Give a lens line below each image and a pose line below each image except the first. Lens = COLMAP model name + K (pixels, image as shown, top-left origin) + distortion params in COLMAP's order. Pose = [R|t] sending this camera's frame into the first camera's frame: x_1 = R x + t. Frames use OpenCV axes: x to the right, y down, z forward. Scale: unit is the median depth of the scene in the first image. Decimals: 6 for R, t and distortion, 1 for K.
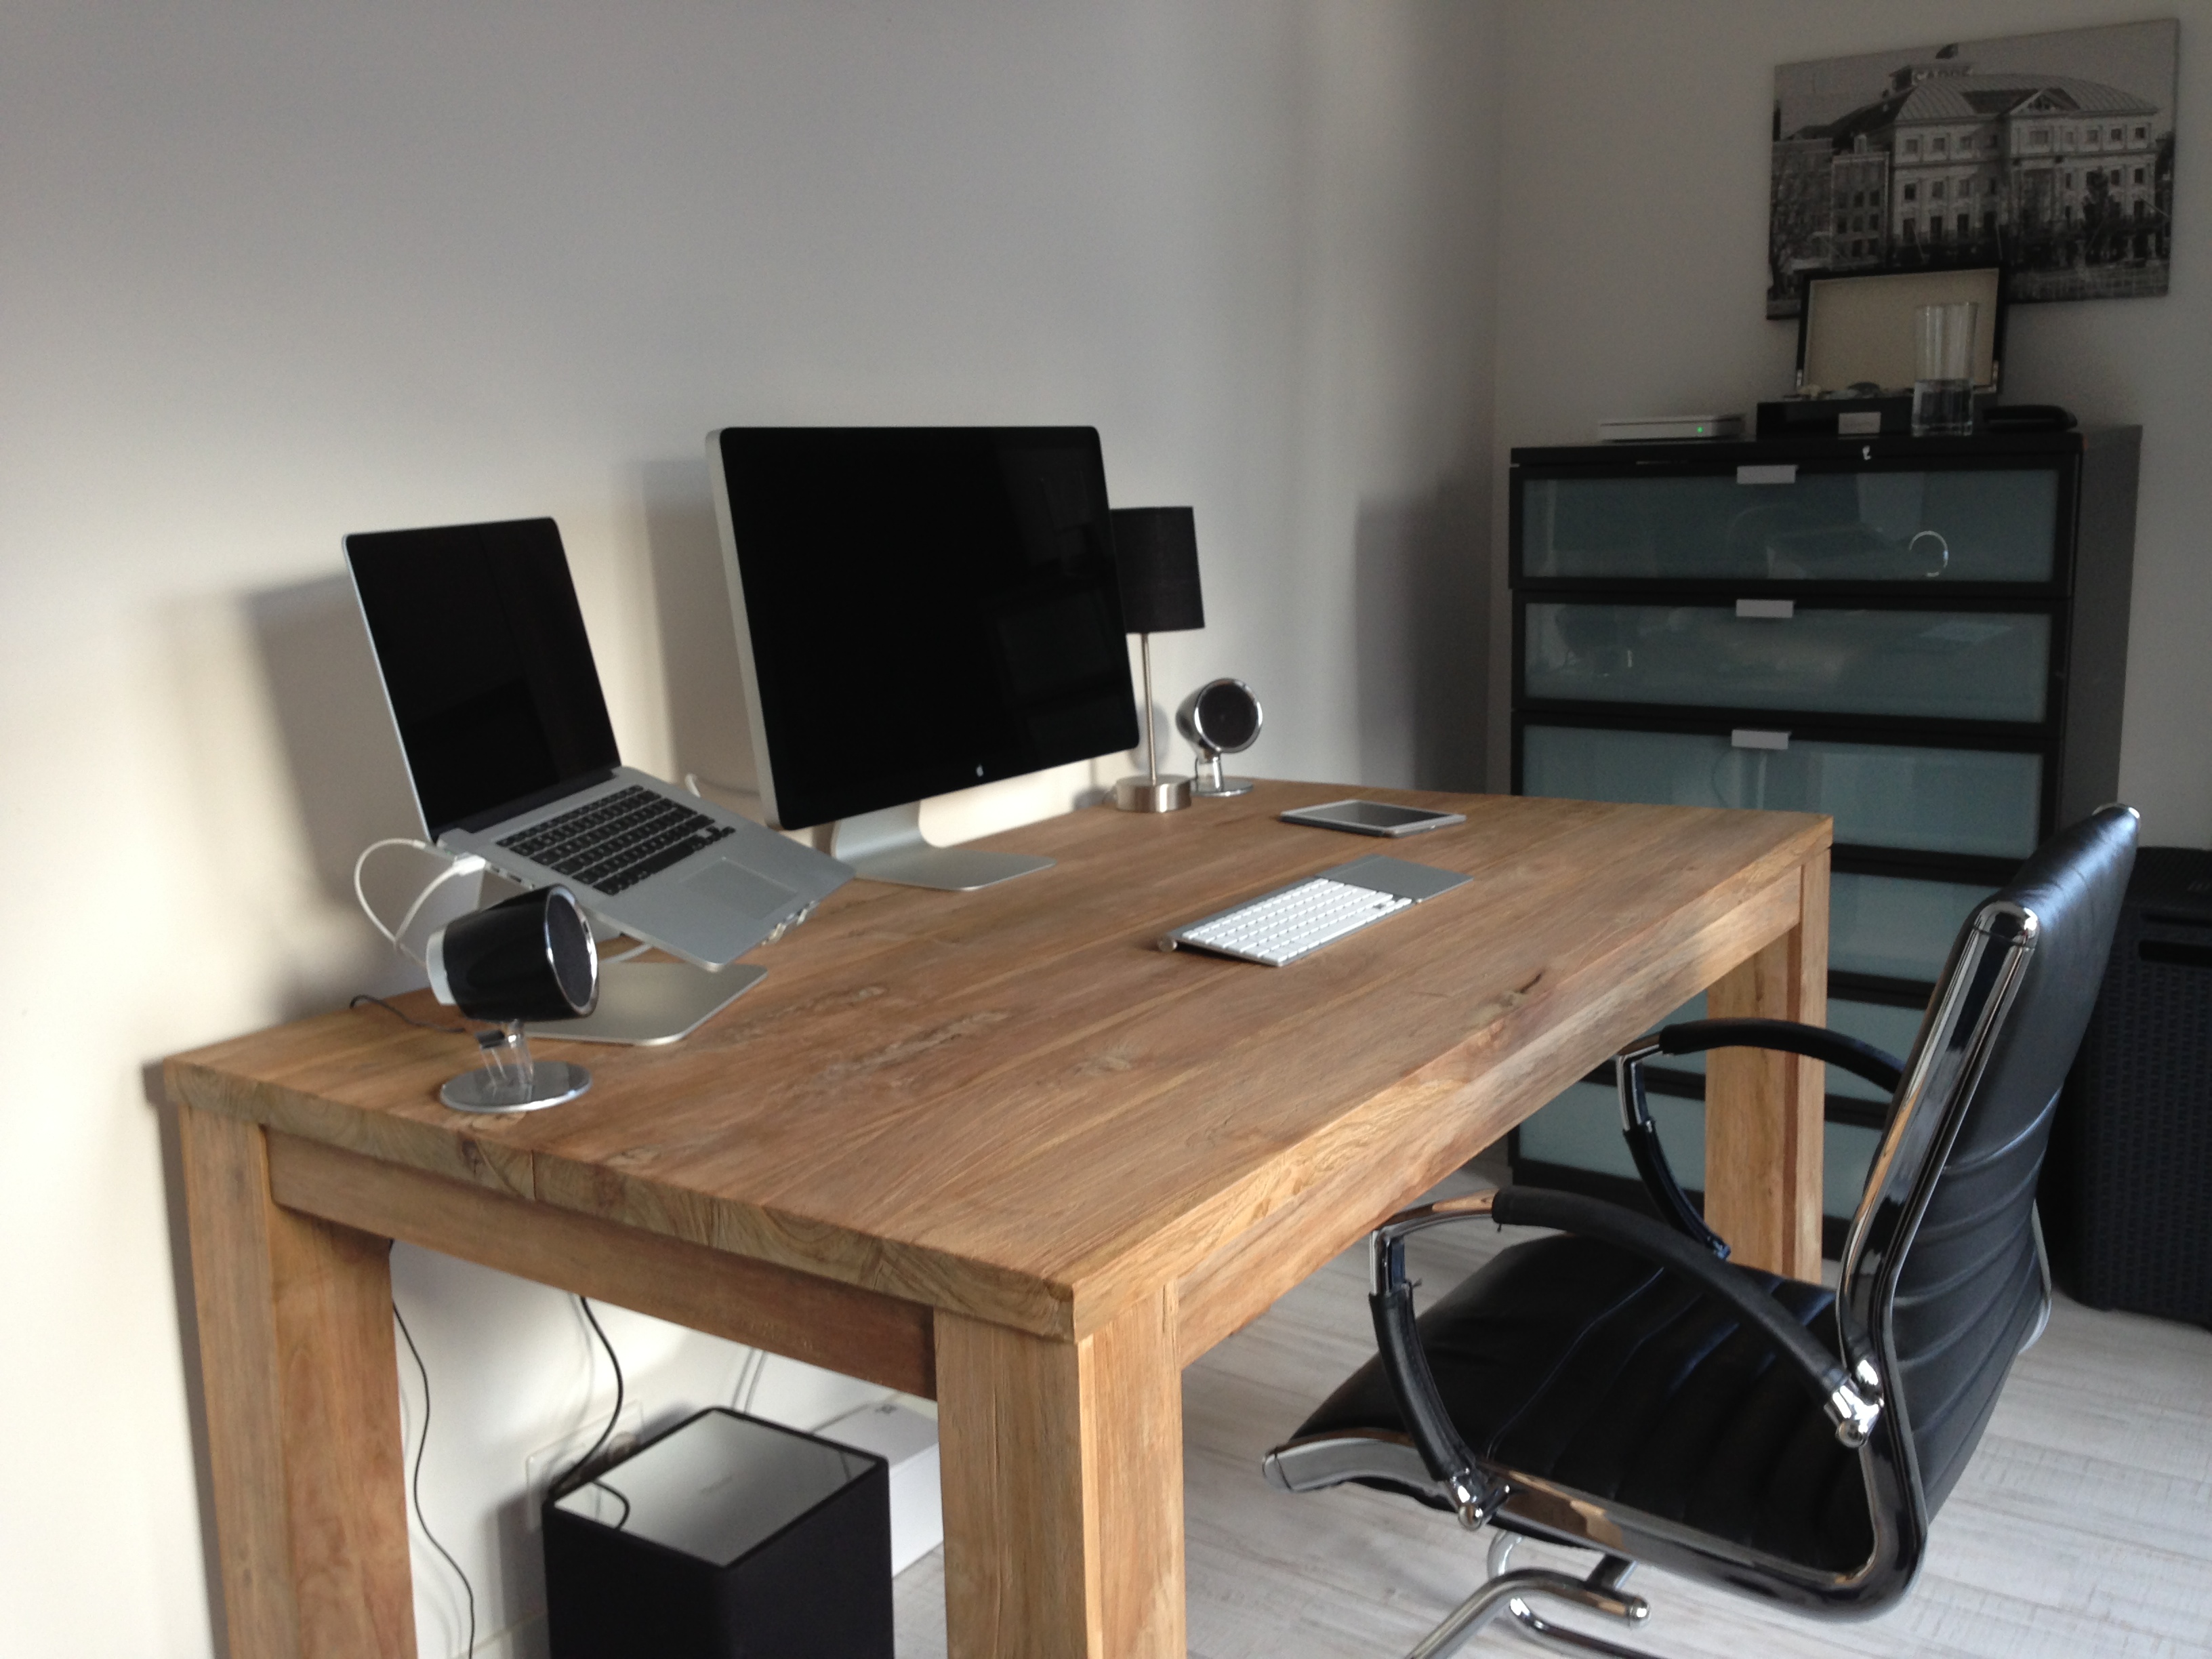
lens RADIAL K [[2094.2, 0, 1084.5], [0, 2094.2, 781.9], [0, 0, 1]] dist [0.099865, -0.191276]
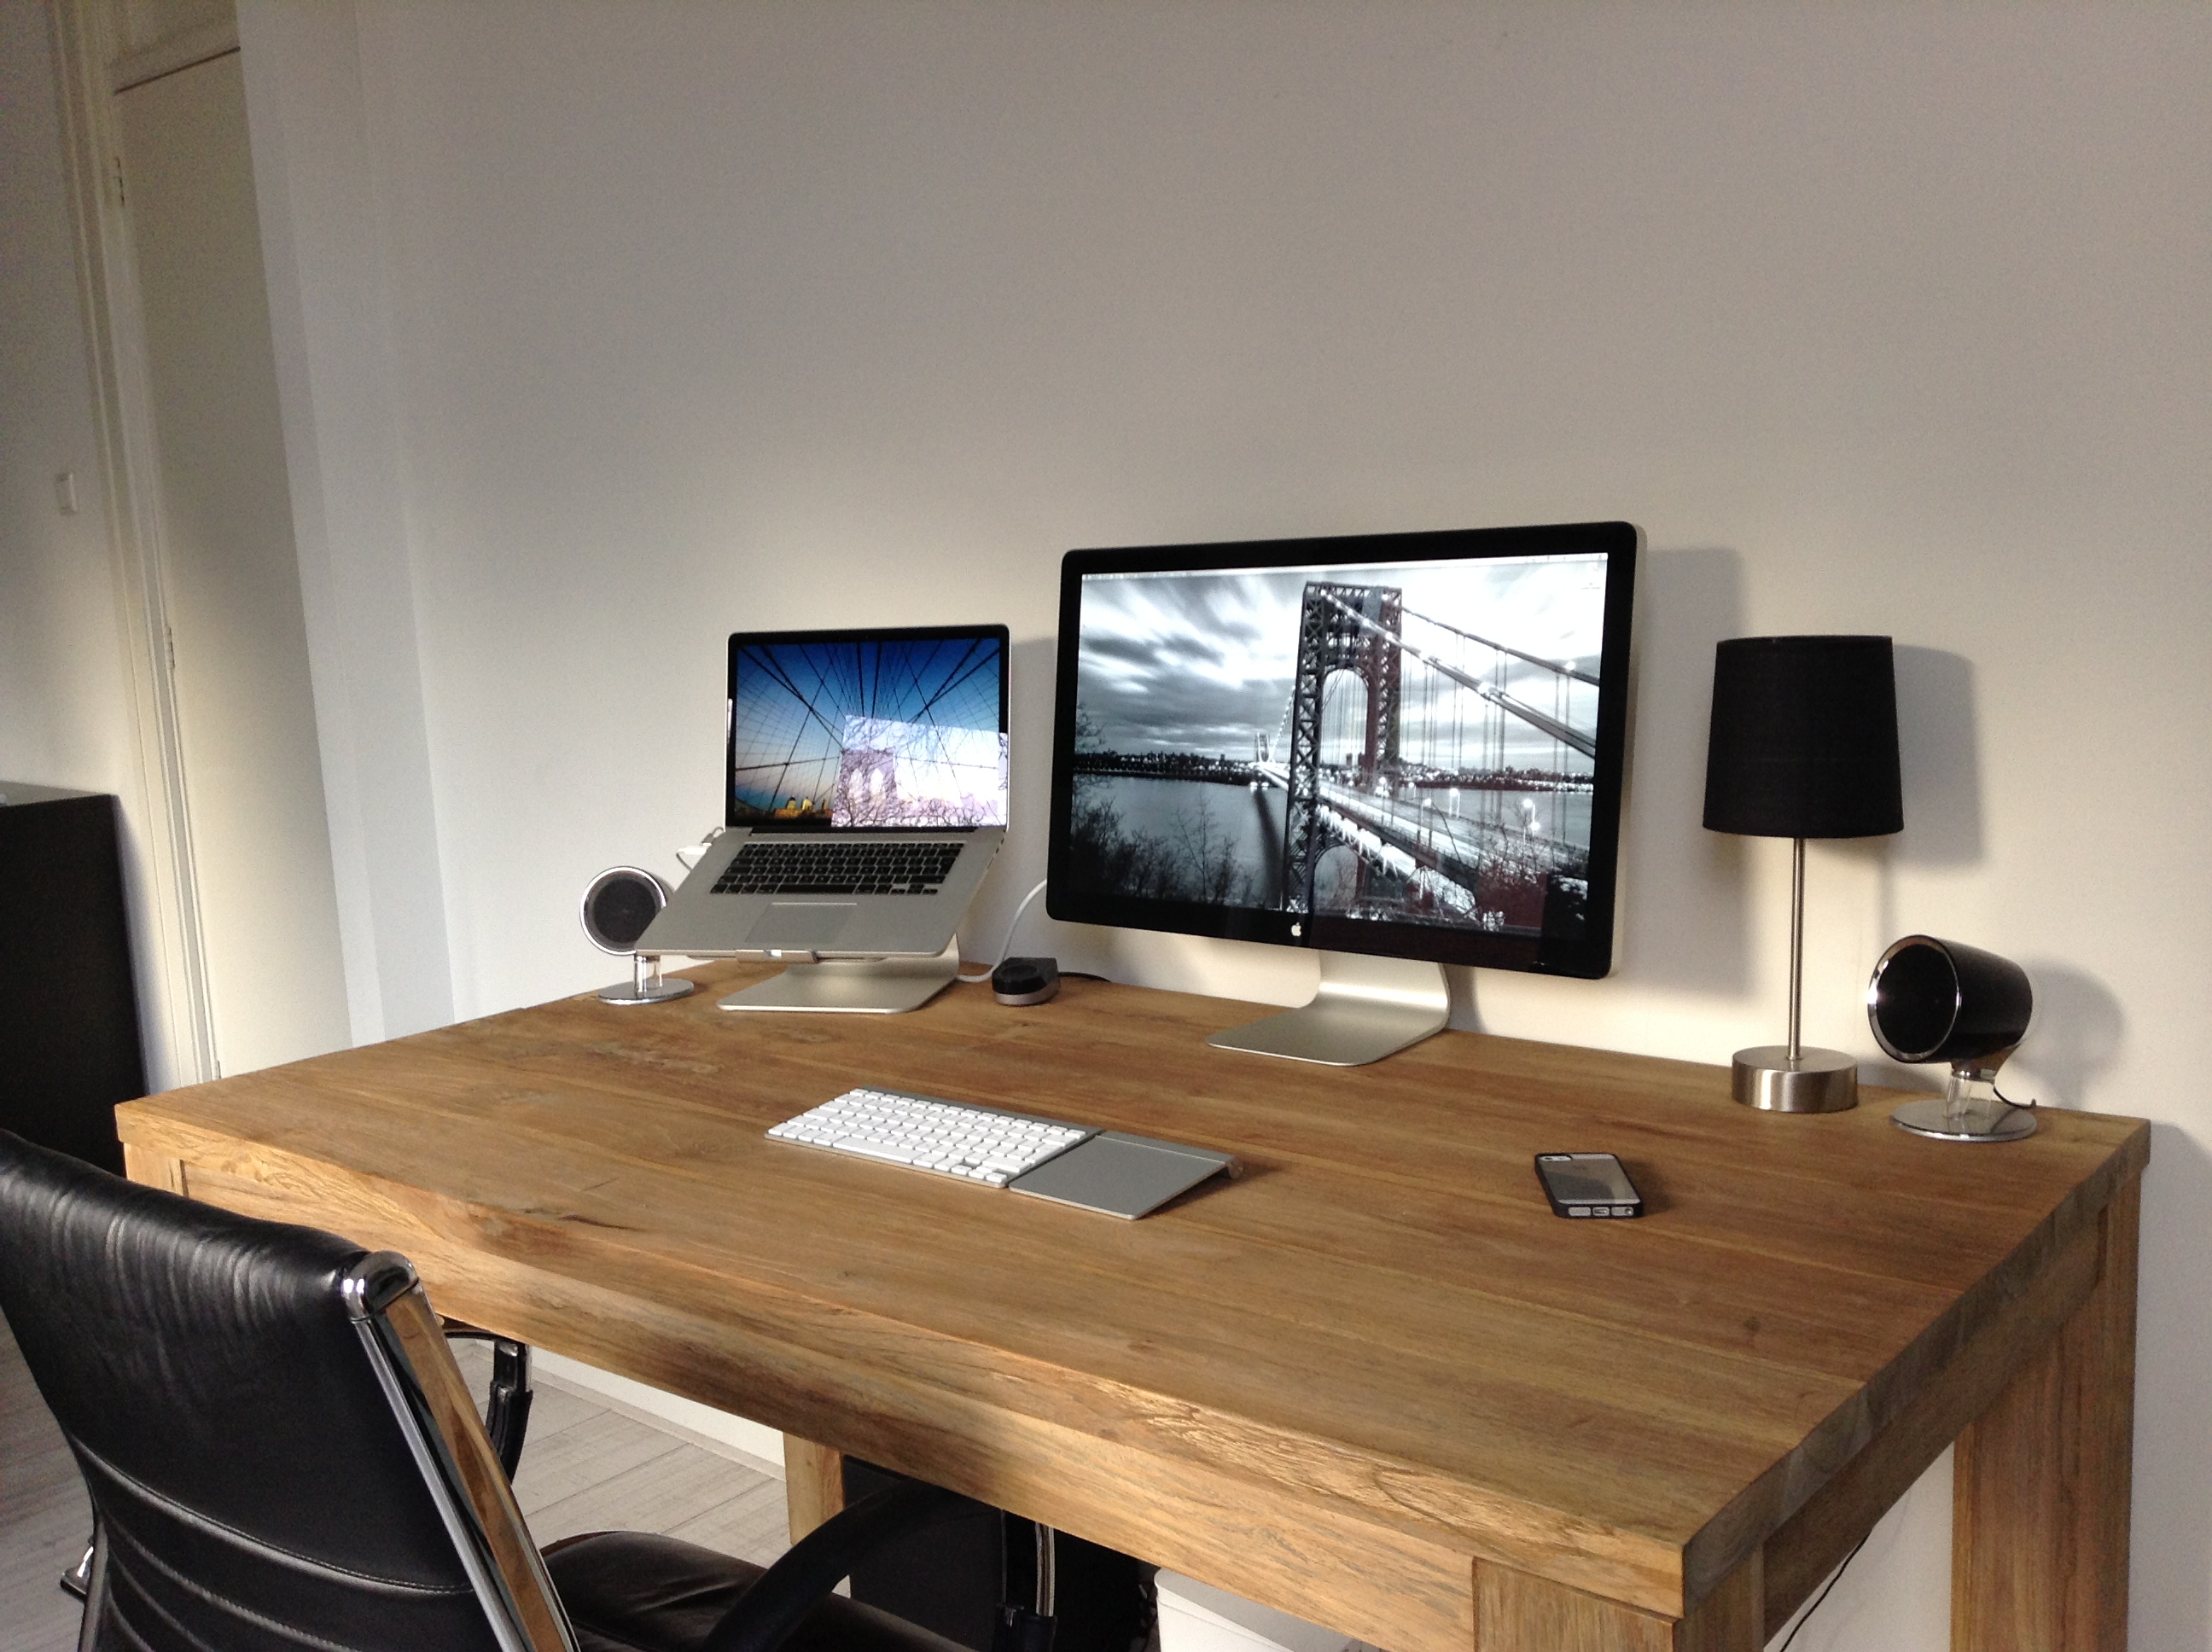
lens RADIAL K [[2007.4, 0, 1106.0], [0, 2007.4, 826.0], [0, 0, 1]] dist [0.175487, -0.335390]
pose [[-0.103636, 0.168137, -0.980301, 1.075861], [-0.104452, 0.978318, 0.178839, -0.262472], [0.989115, 0.120929, -0.083827, 1.349140]]
